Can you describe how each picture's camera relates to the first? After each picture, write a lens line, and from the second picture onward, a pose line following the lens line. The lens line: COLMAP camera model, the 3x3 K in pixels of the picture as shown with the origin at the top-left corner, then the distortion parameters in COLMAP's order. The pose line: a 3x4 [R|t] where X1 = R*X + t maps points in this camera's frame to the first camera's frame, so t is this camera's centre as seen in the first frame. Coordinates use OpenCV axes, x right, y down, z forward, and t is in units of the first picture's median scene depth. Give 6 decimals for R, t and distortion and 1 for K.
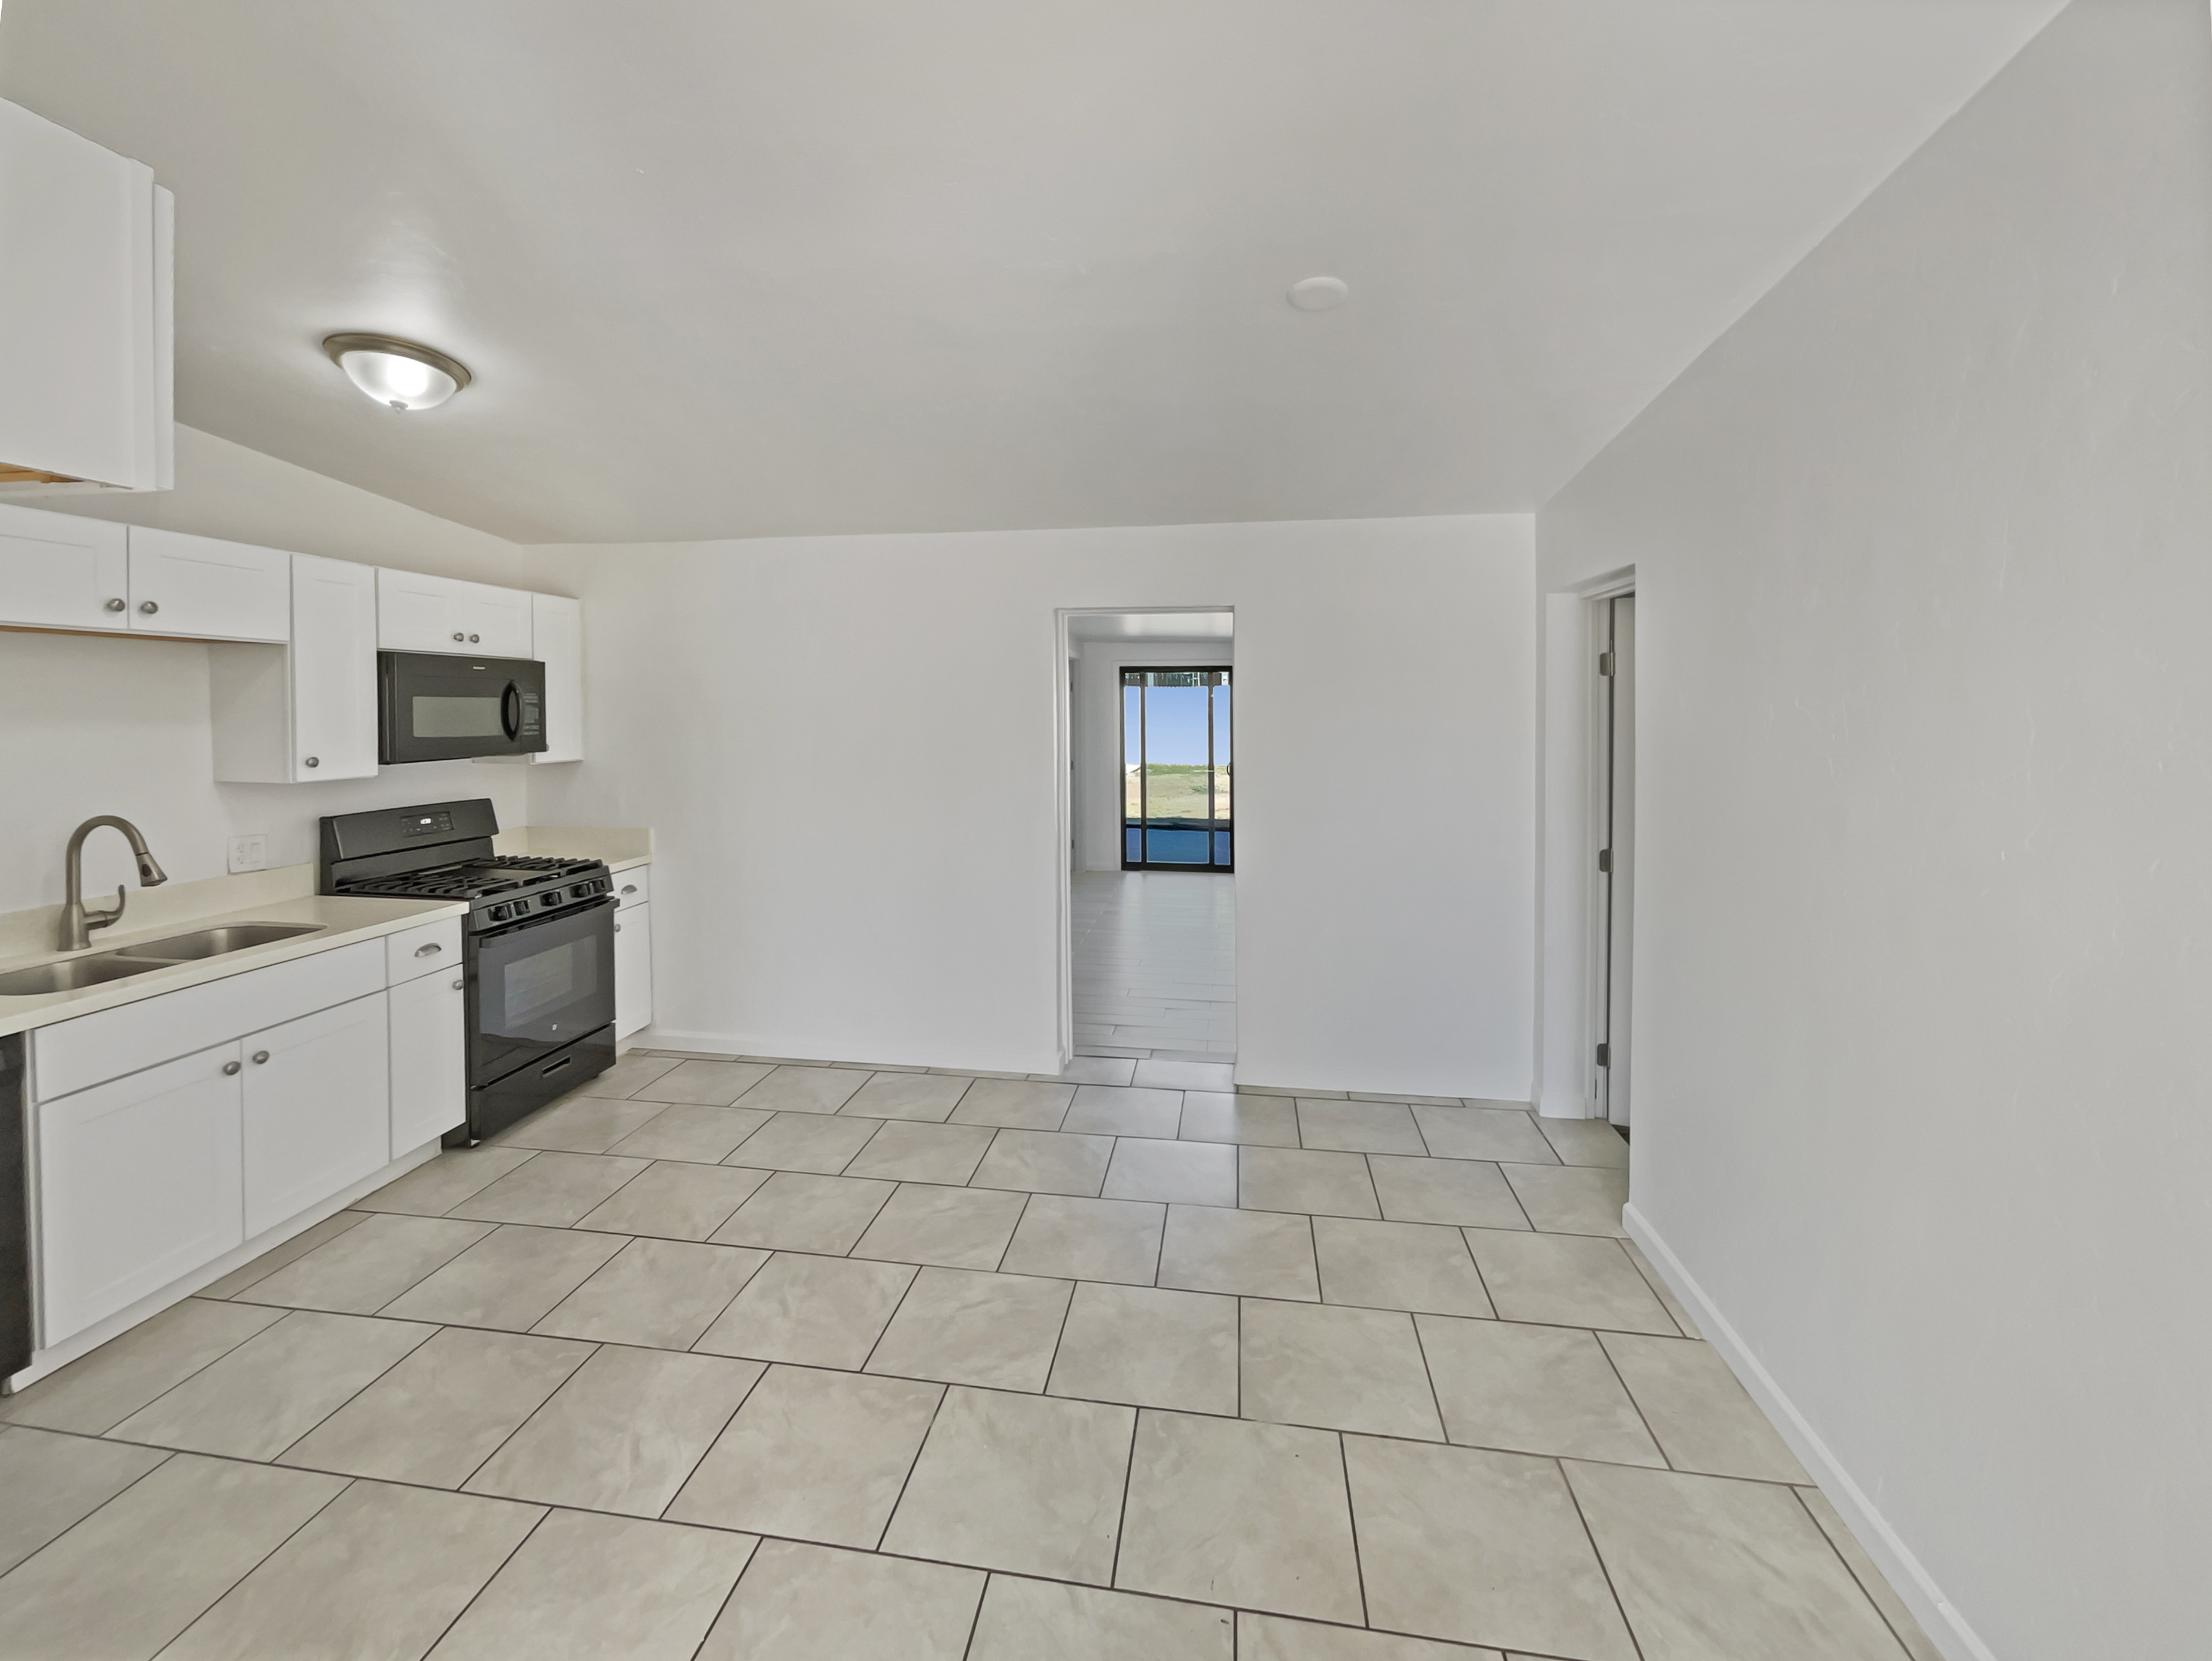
lens RADIAL K [[981.6, 0, 1106.0], [0, 981.6, 830.5], [0, 0, 1]] dist [-0.011350, -0.000193]
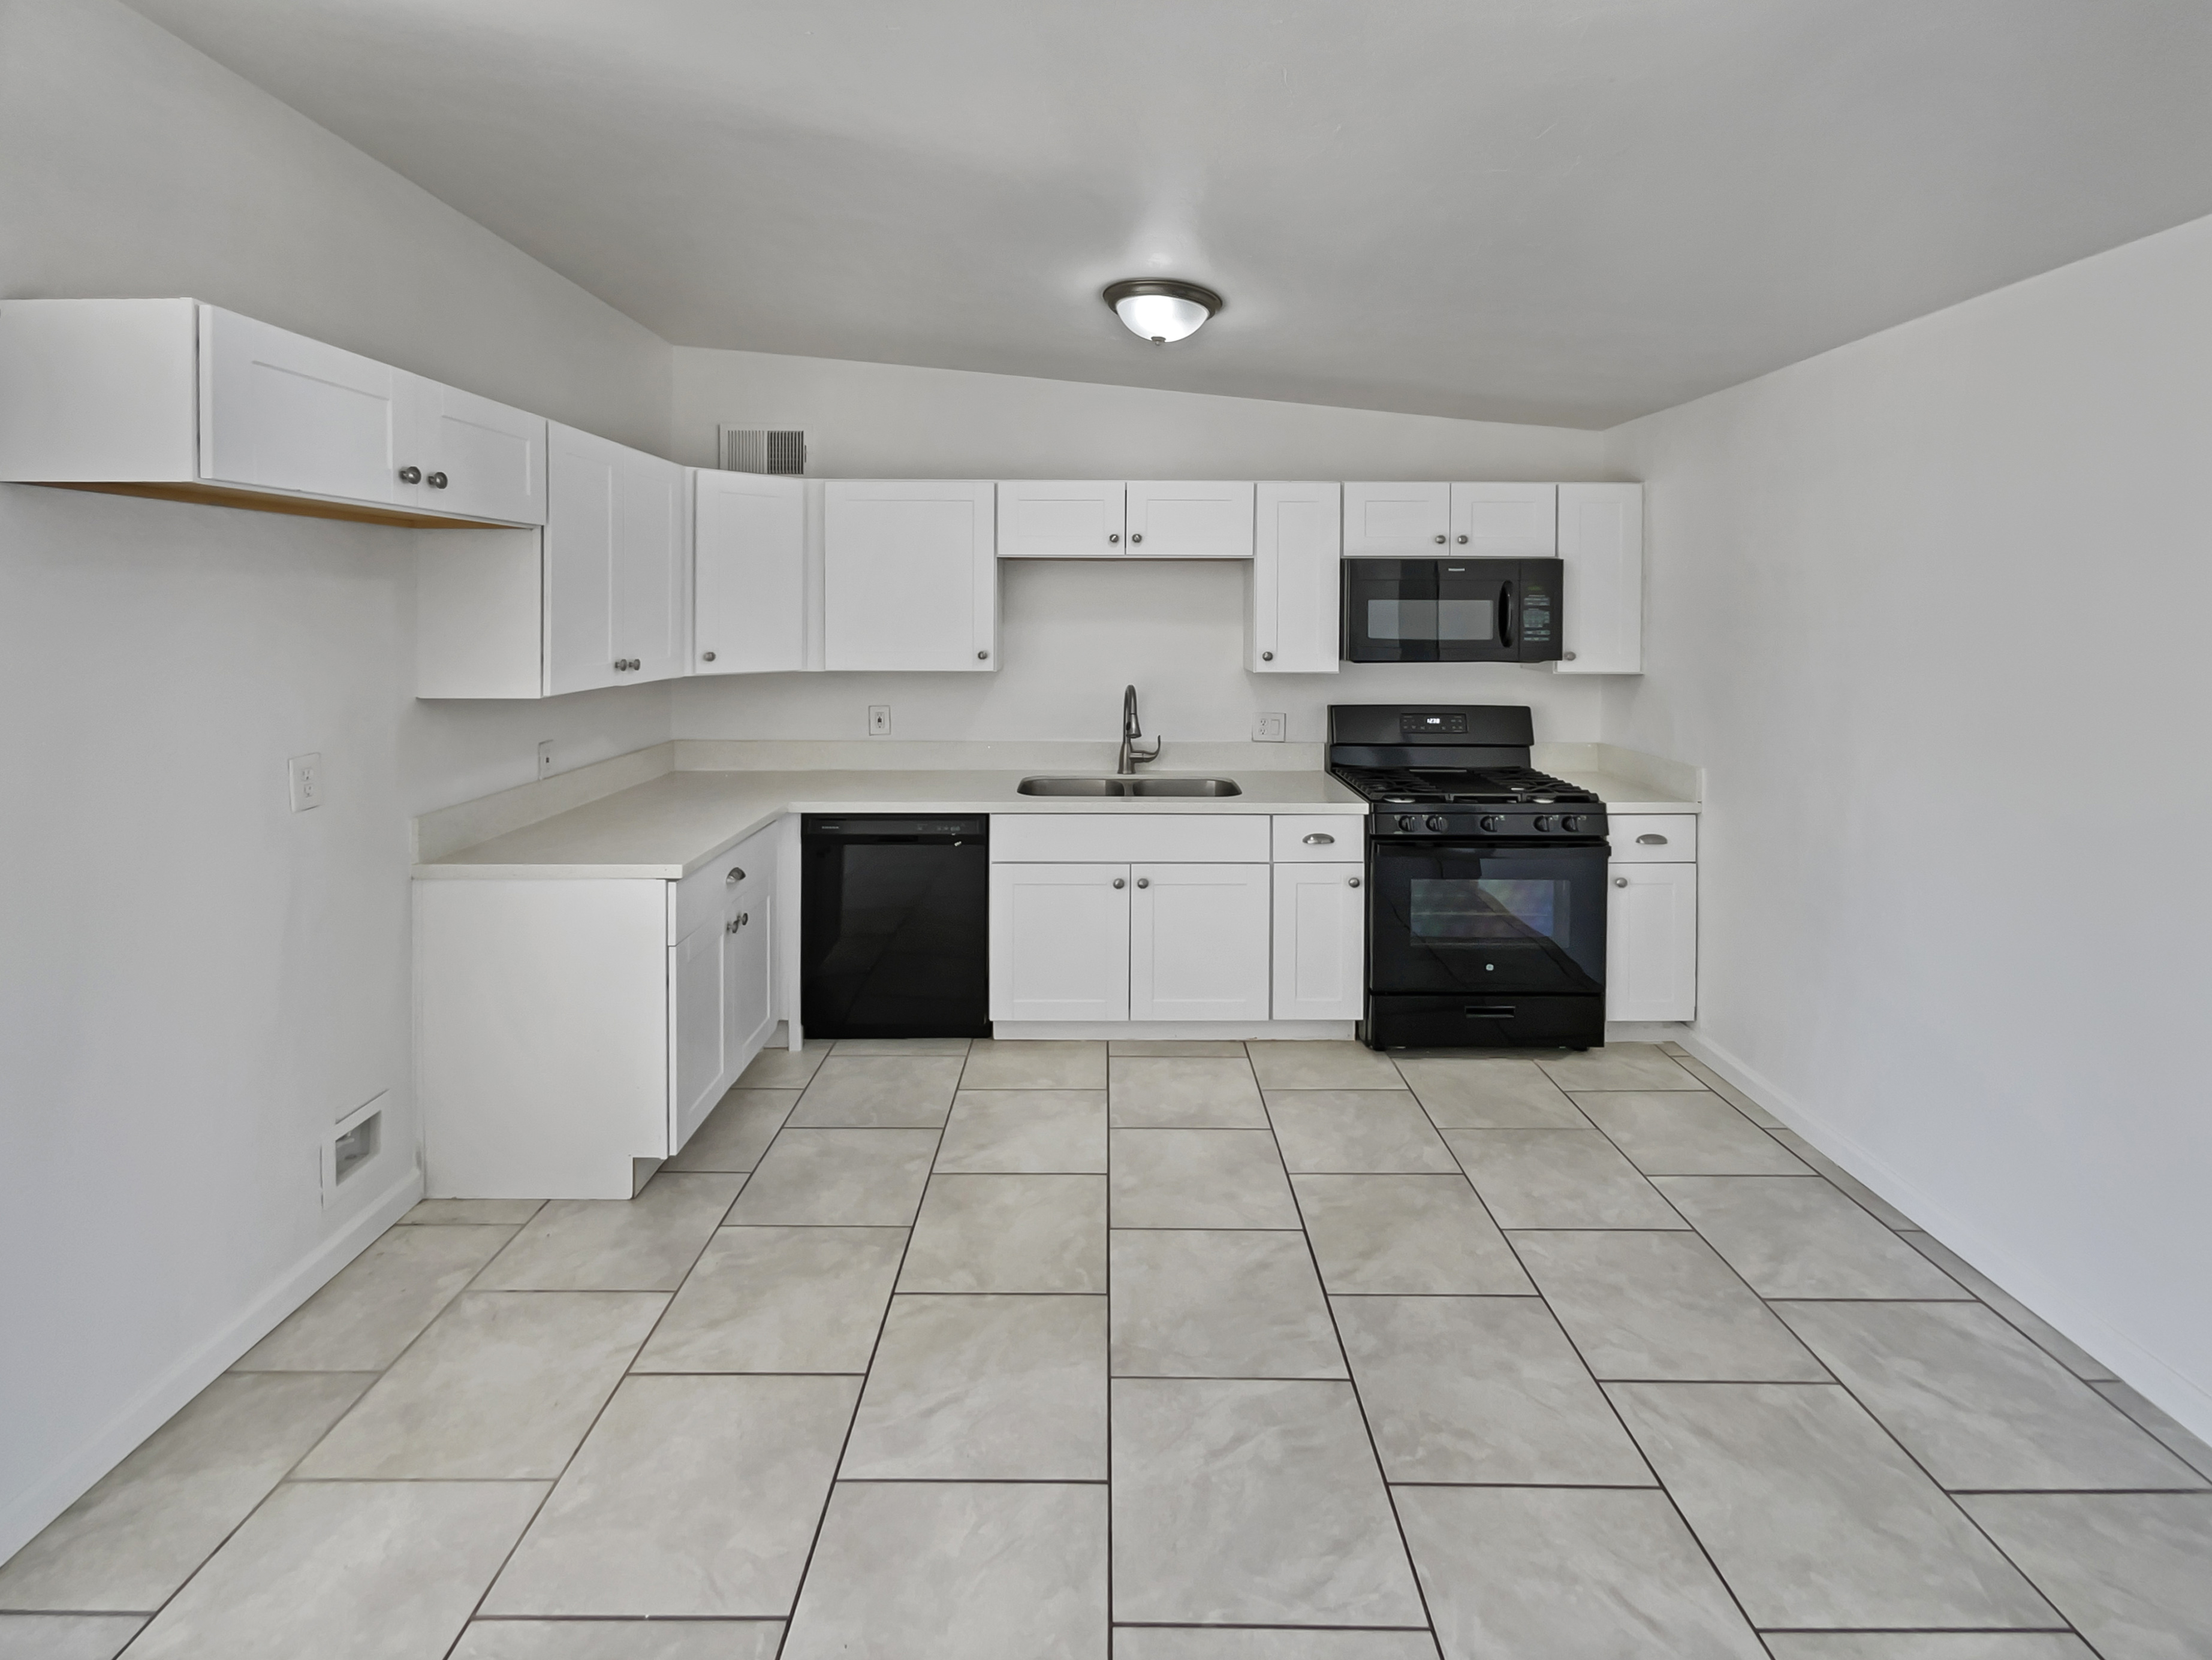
lens RADIAL K [[901.5, 0, 1103.6], [0, 901.5, 666.4], [0, 0, 1]] dist [0.001766, 0.000311]
pose [[0.138914, 0.056722, -0.988679, 0.216052], [-0.123145, 0.991599, 0.039587, -0.070144], [0.982618, 0.116251, 0.144732, 0.591051]]
